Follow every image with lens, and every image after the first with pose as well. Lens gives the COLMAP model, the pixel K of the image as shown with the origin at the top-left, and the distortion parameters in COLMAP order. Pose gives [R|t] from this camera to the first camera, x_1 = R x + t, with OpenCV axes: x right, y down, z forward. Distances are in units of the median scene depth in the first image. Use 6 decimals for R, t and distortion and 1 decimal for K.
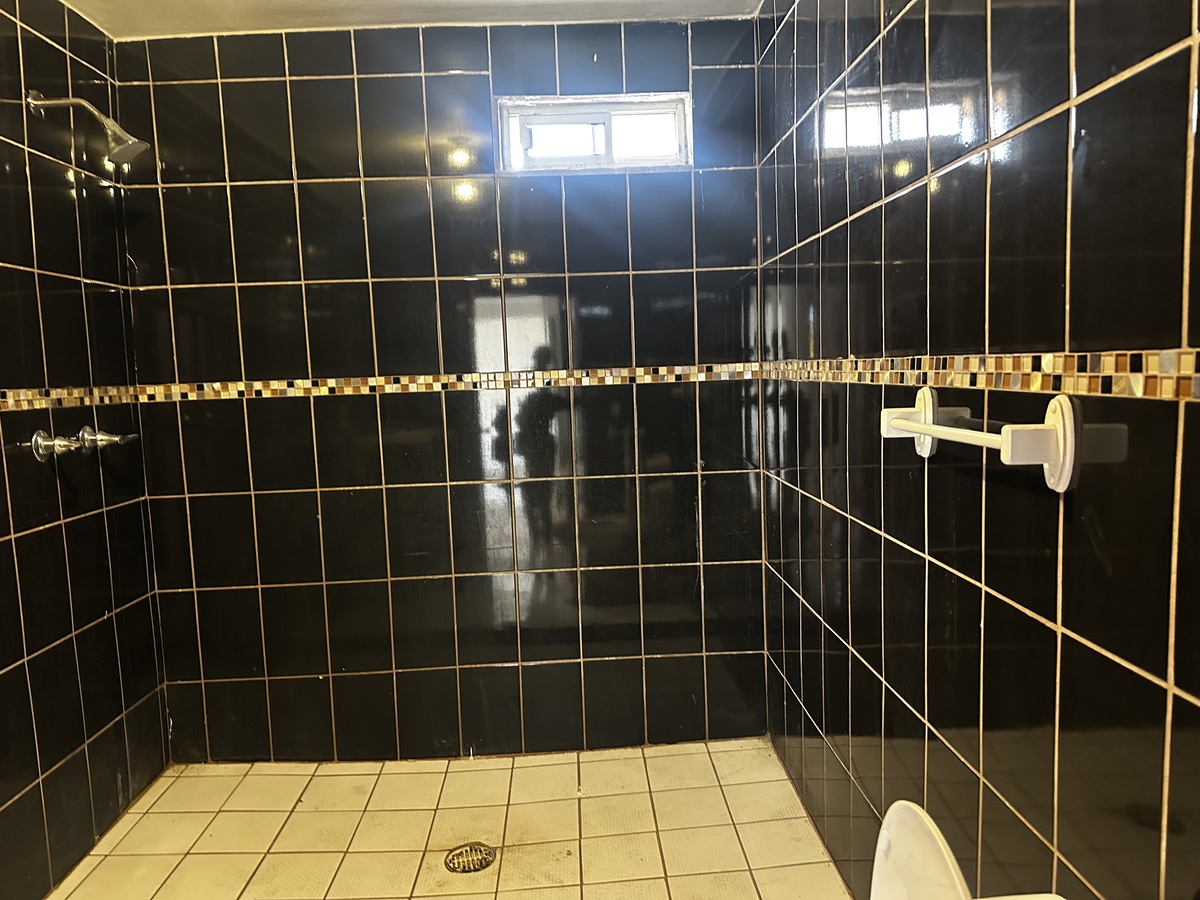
lens RADIAL K [[847.2, 0, 602.7], [0, 847.2, 474.1], [0, 0, 1]] dist [0.007397, -0.025528]
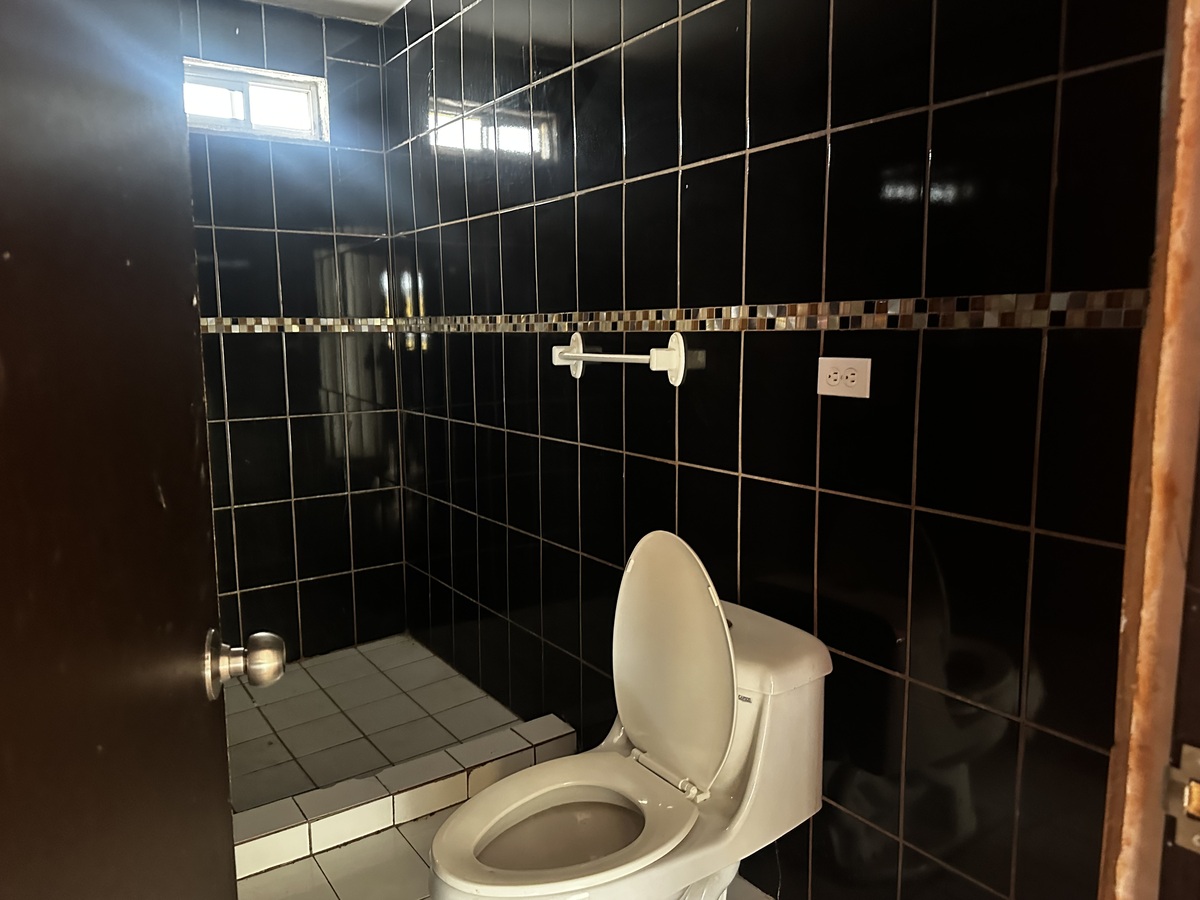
lens RADIAL K [[846.2, 0, 600.0], [0, 846.2, 450.0], [0, 0, 1]] dist [0.108702, -0.188491]
pose [[0.843742, -0.042376, 0.535073, -0.260305], [0.040508, 0.999063, 0.015247, 0.055880], [-0.535218, 0.008810, 0.844668, -0.201842]]
